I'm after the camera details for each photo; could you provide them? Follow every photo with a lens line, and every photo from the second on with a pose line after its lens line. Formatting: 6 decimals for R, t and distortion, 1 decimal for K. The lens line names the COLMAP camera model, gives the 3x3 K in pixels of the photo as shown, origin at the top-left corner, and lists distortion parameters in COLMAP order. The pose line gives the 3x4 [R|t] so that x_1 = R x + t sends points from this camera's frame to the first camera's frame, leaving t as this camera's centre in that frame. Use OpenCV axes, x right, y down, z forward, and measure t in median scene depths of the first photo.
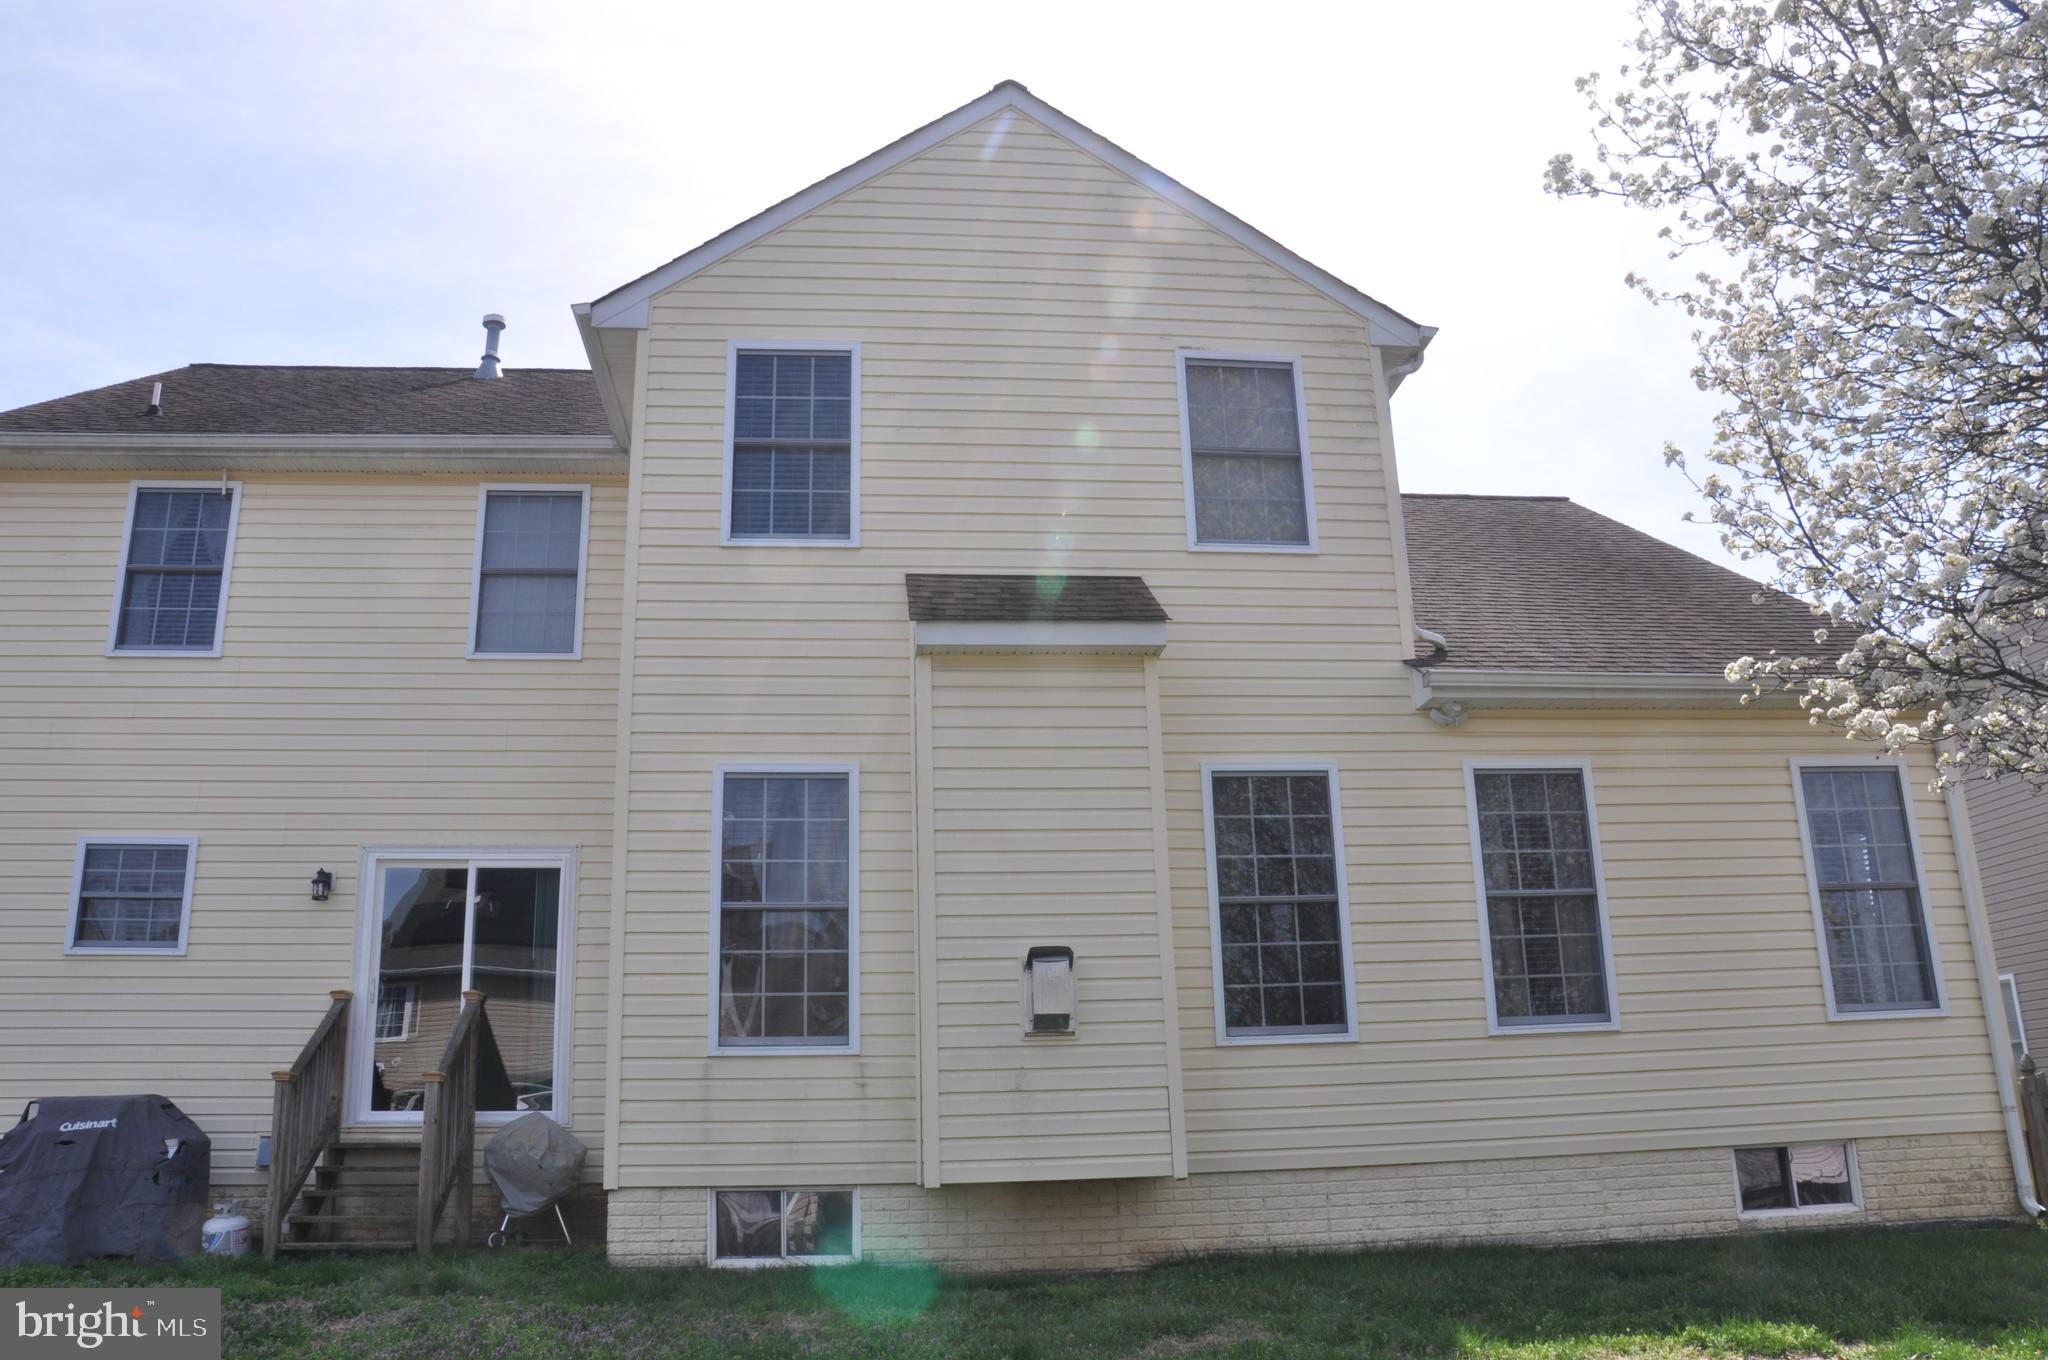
lens RADIAL K [[1655.0, 0, 1028.7], [0, 1655.0, 592.3], [0, 0, 1]] dist [-0.179431, 0.138137]
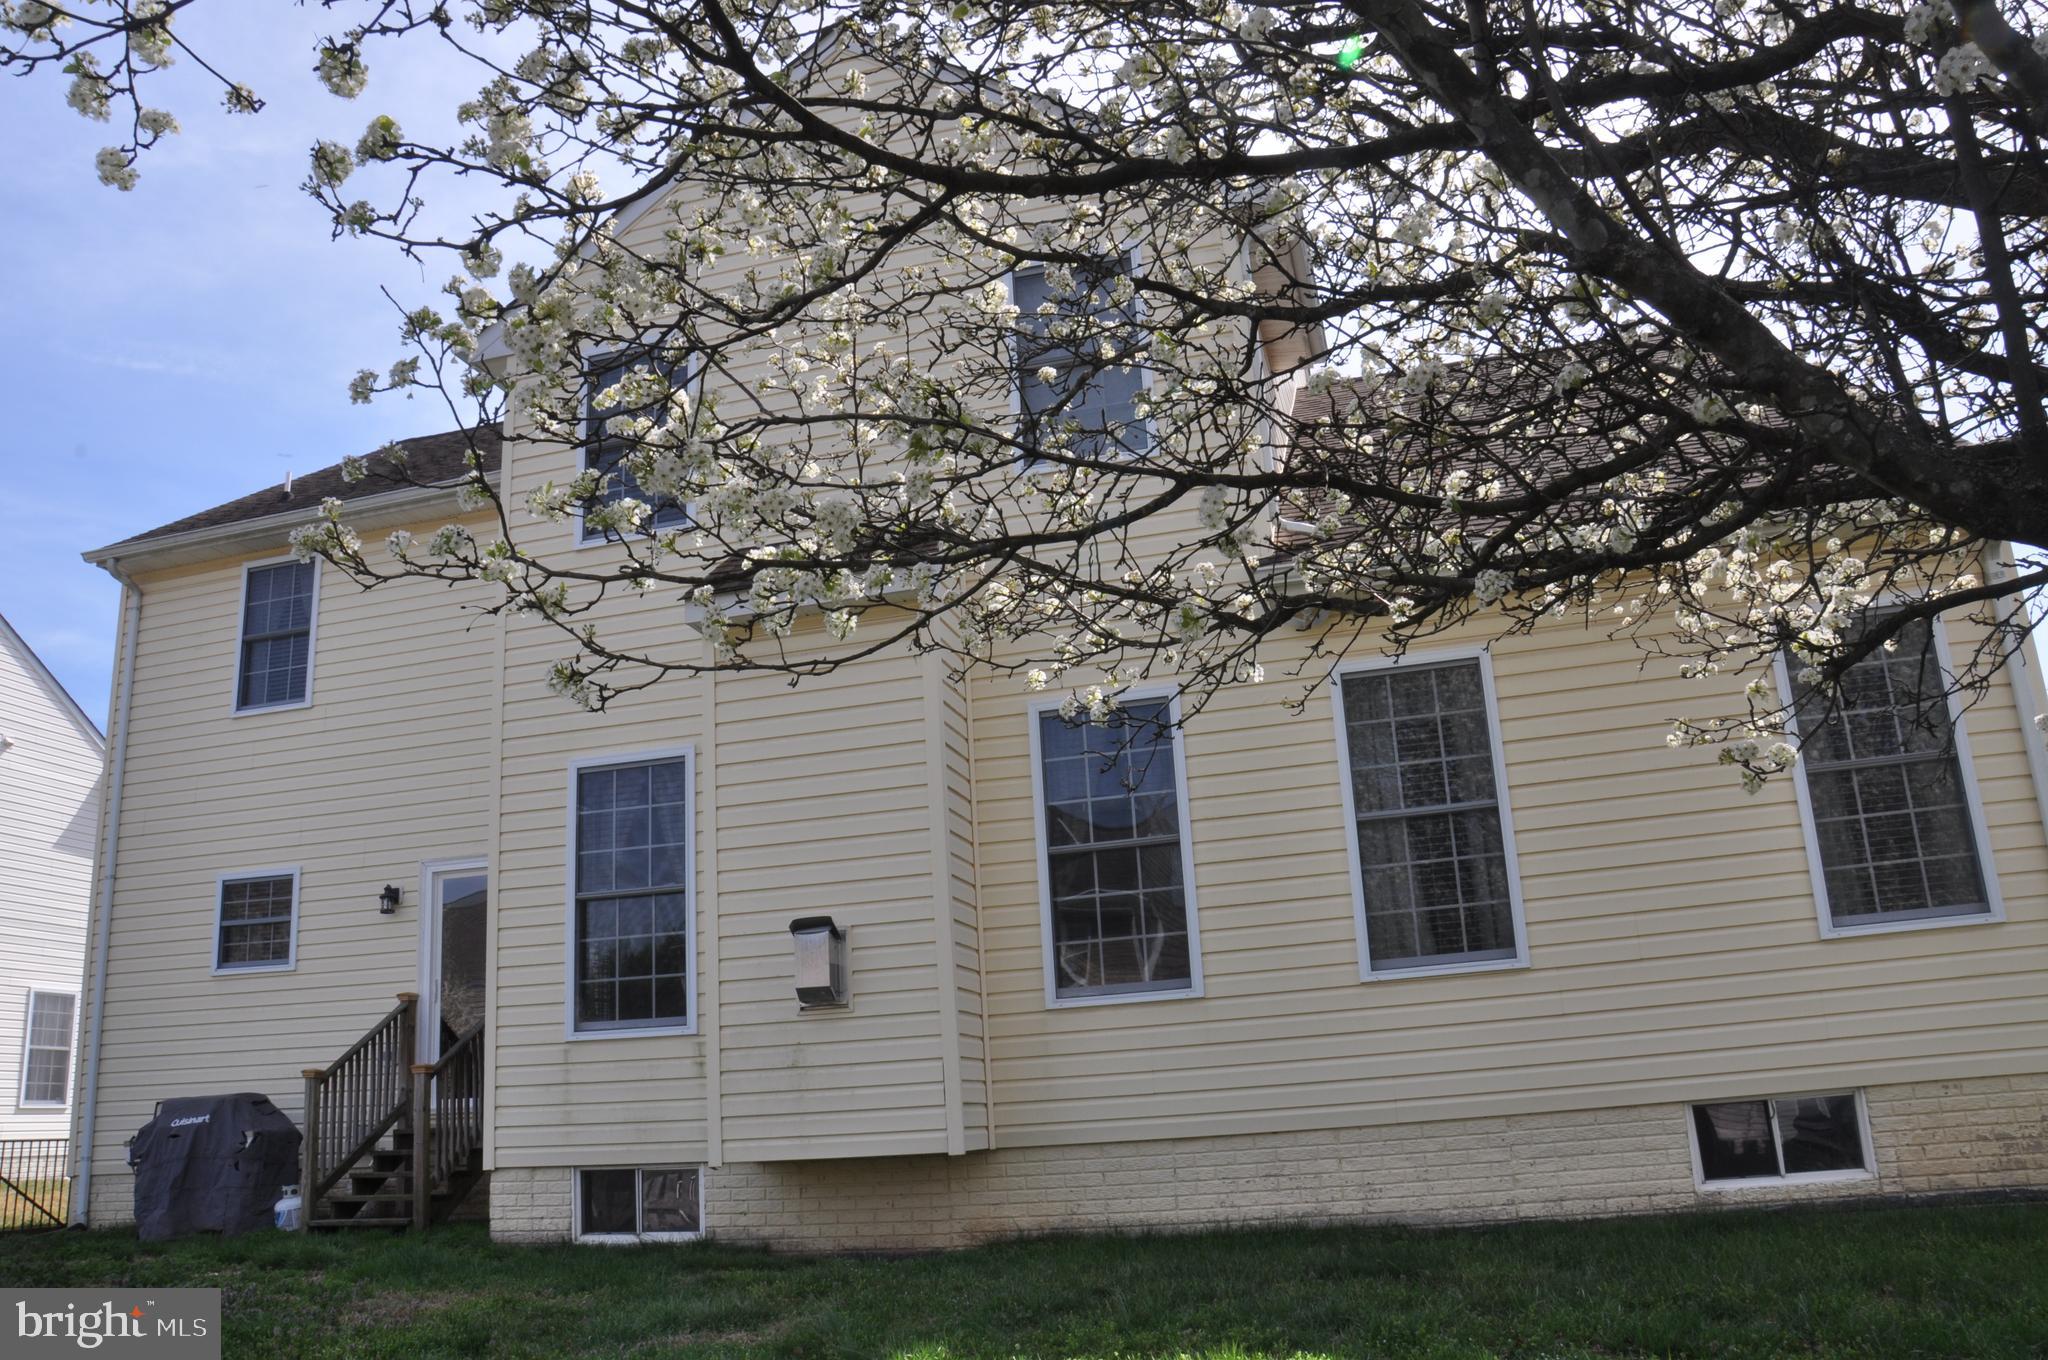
lens RADIAL K [[1655.0, 0, 1028.7], [0, 1655.0, 592.3], [0, 0, 1]] dist [-0.179431, 0.138137]
pose [[0.923081, -0.141502, -0.357630, 0.472473], [0.155897, 0.987705, 0.011585, 0.032851], [0.351594, -0.066447, 0.933792, 0.146884]]
